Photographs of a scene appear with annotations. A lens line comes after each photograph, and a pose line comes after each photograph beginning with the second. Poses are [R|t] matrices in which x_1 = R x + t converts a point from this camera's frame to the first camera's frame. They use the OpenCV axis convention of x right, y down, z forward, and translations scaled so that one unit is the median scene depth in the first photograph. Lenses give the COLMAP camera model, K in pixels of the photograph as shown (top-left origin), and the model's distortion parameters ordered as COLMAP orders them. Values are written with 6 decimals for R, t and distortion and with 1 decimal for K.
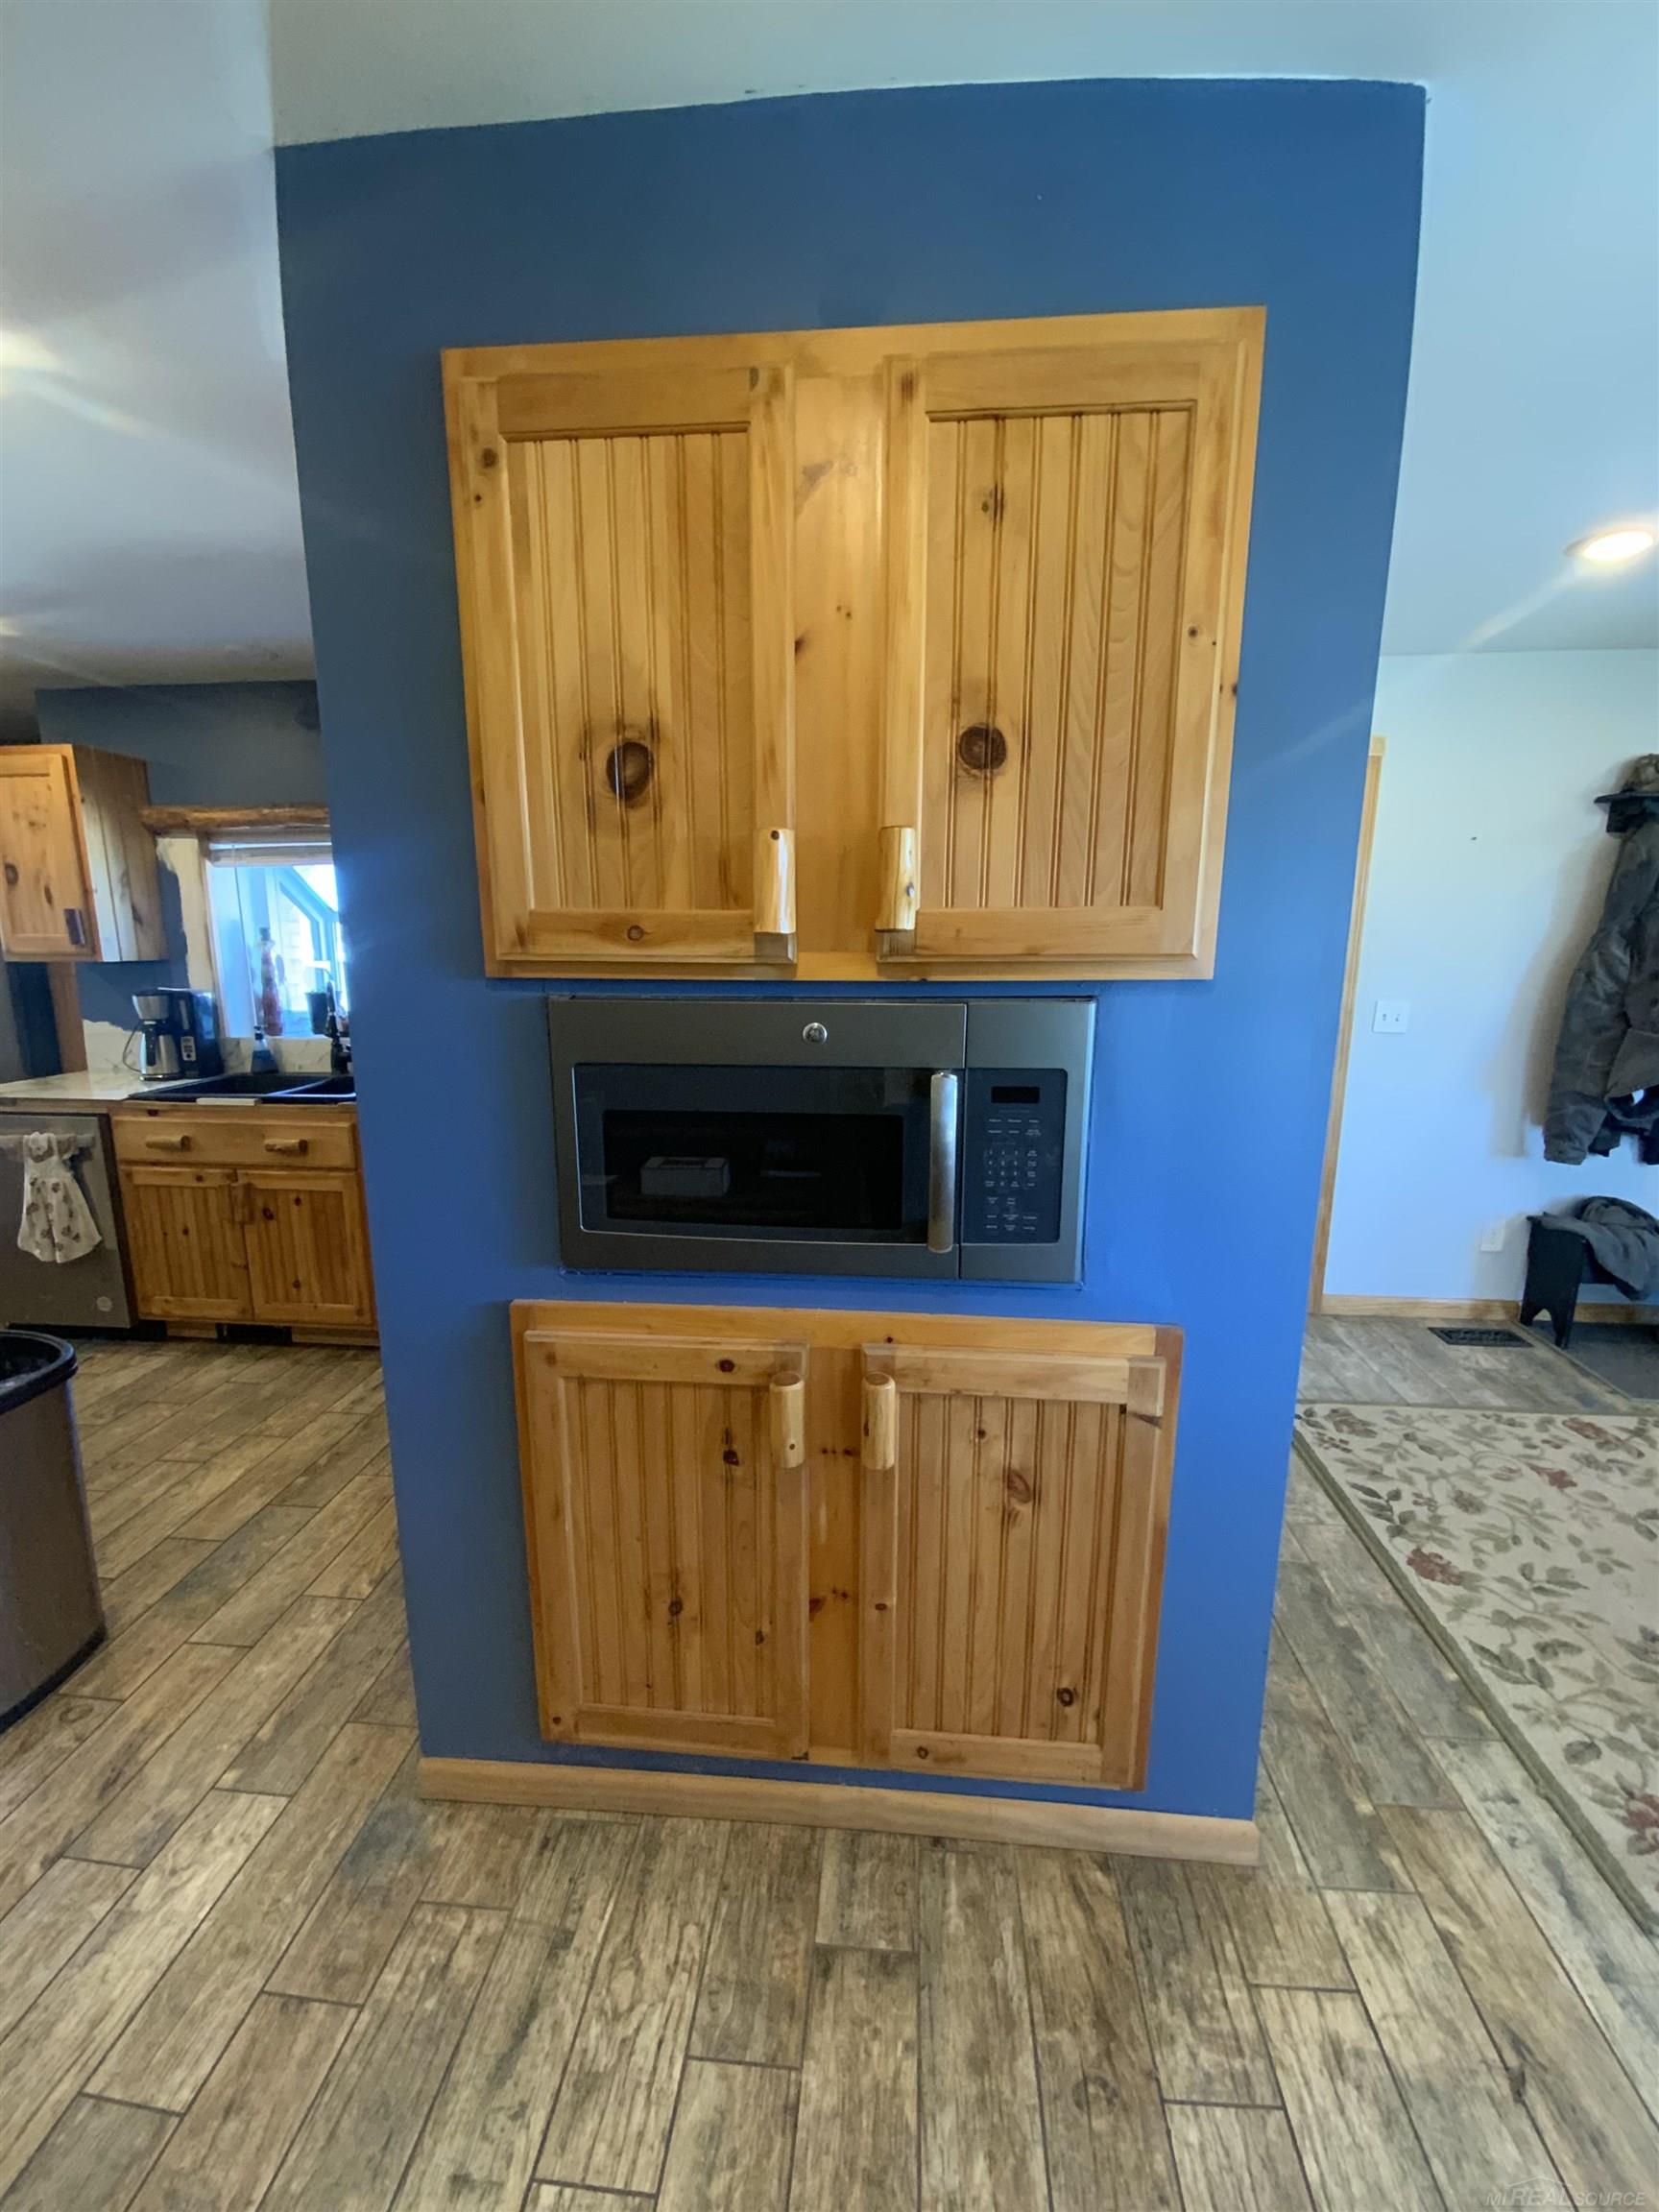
lens RADIAL K [[890.8, 0, 820.4], [0, 890.8, 1100.5], [0, 0, 1]] dist [0.027406, -0.021123]
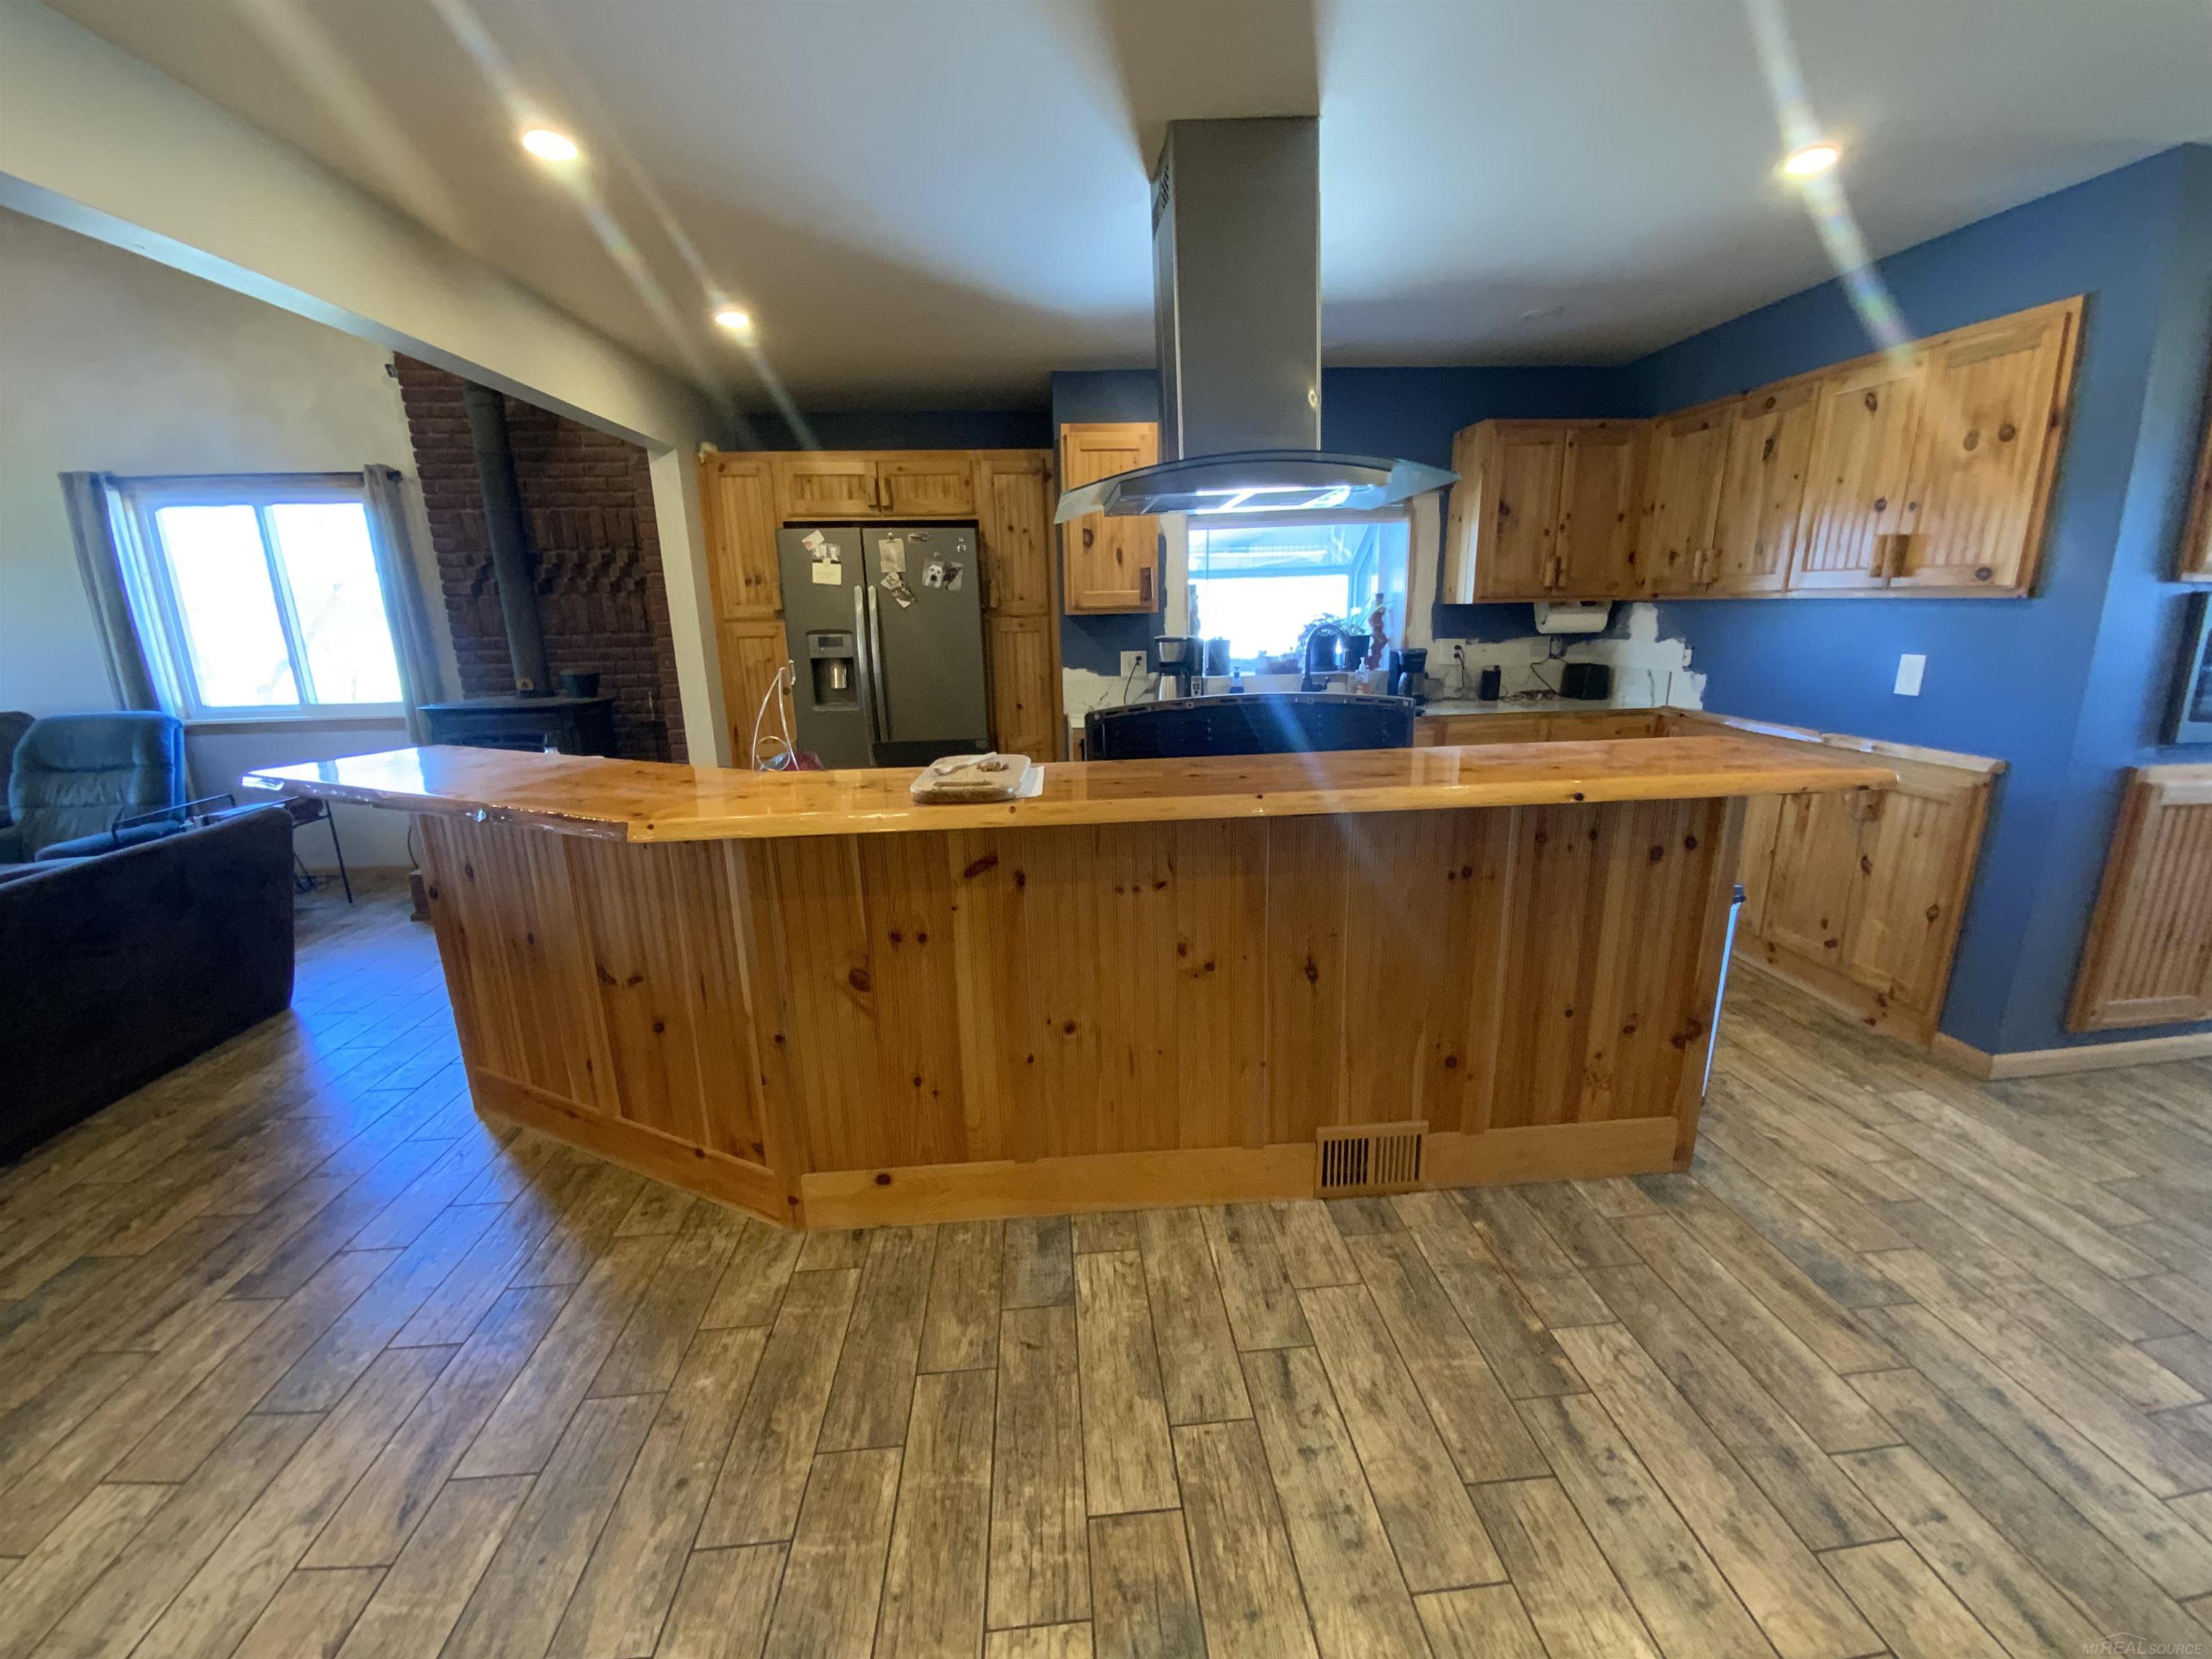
lens RADIAL K [[890.8, 0, 1111.2], [0, 890.8, 832.5], [0, 0, 1]] dist [0.027406, -0.021123]
pose [[0.984185, -0.061025, 0.166301, -1.856193], [0.051529, 0.996817, 0.060831, 0.103328], [-0.169484, -0.051300, 0.984197, -0.280039]]
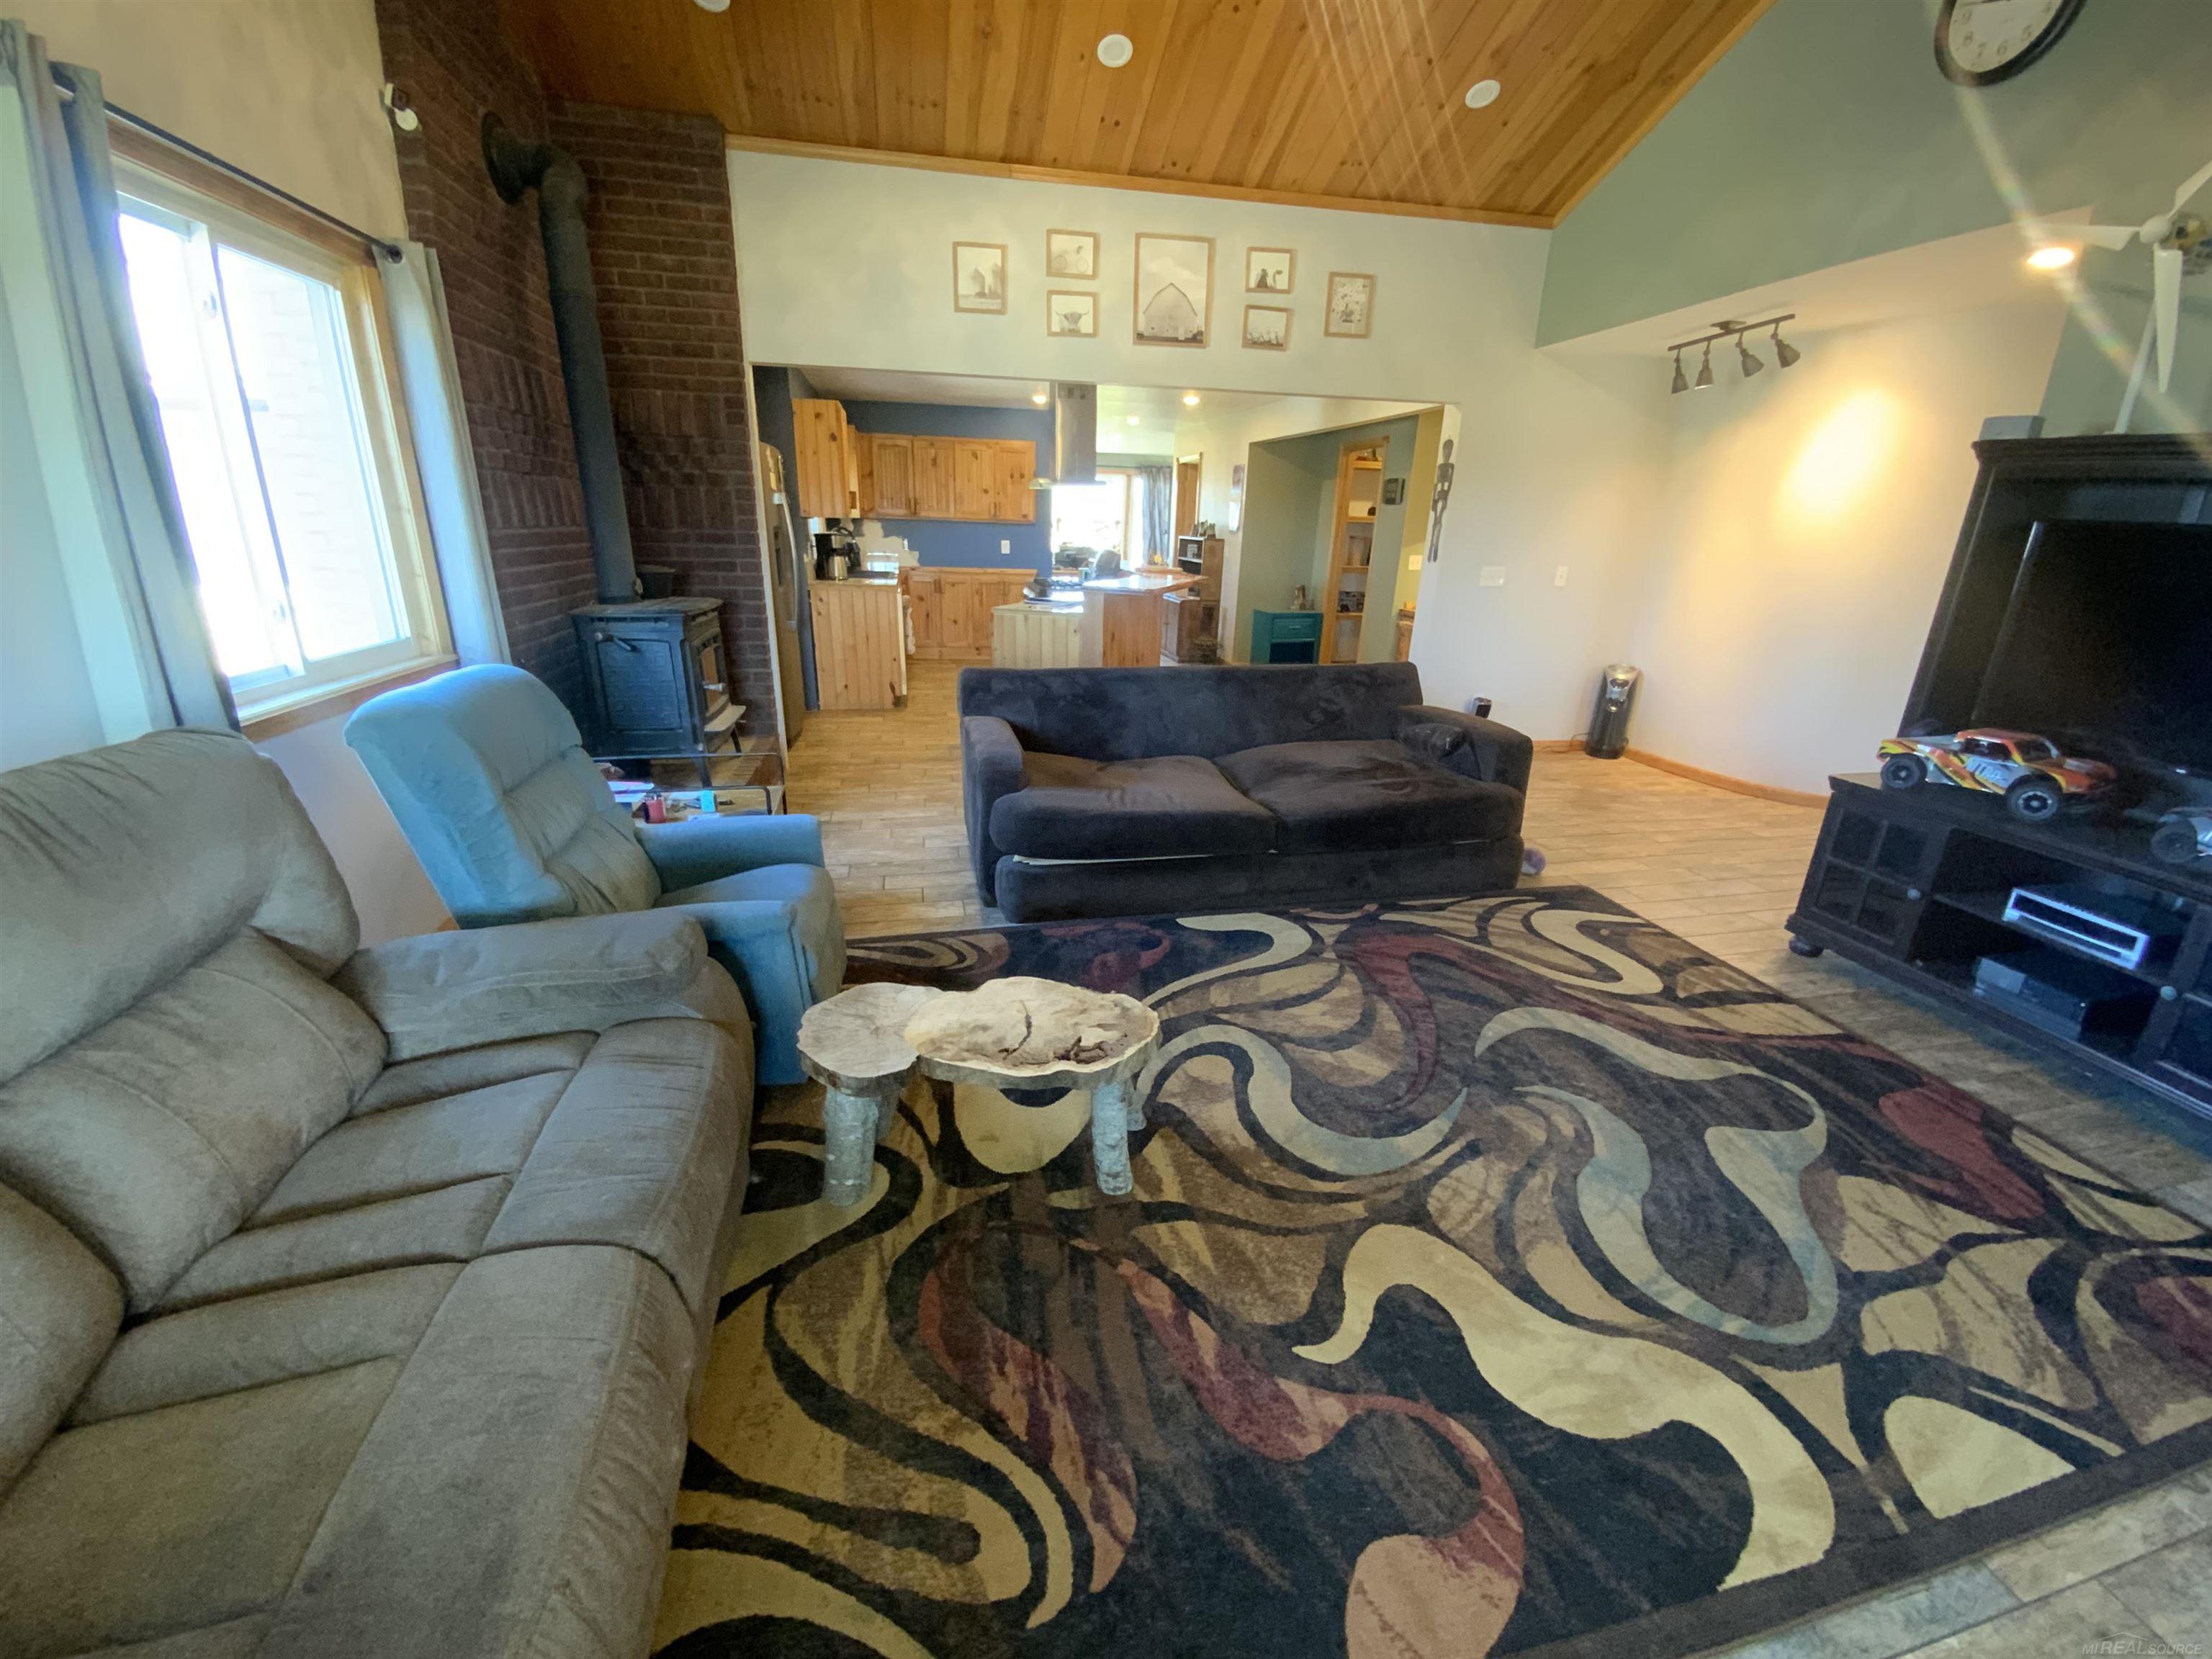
lens RADIAL K [[890.8, 0, 1111.2], [0, 890.8, 832.5], [0, 0, 1]] dist [0.027406, -0.021123]
pose [[-0.300675, -0.315508, 0.900027, -5.211018], [0.155305, 0.914902, 0.372605, -0.286690], [-0.940997, 0.251812, -0.226088, 1.859700]]
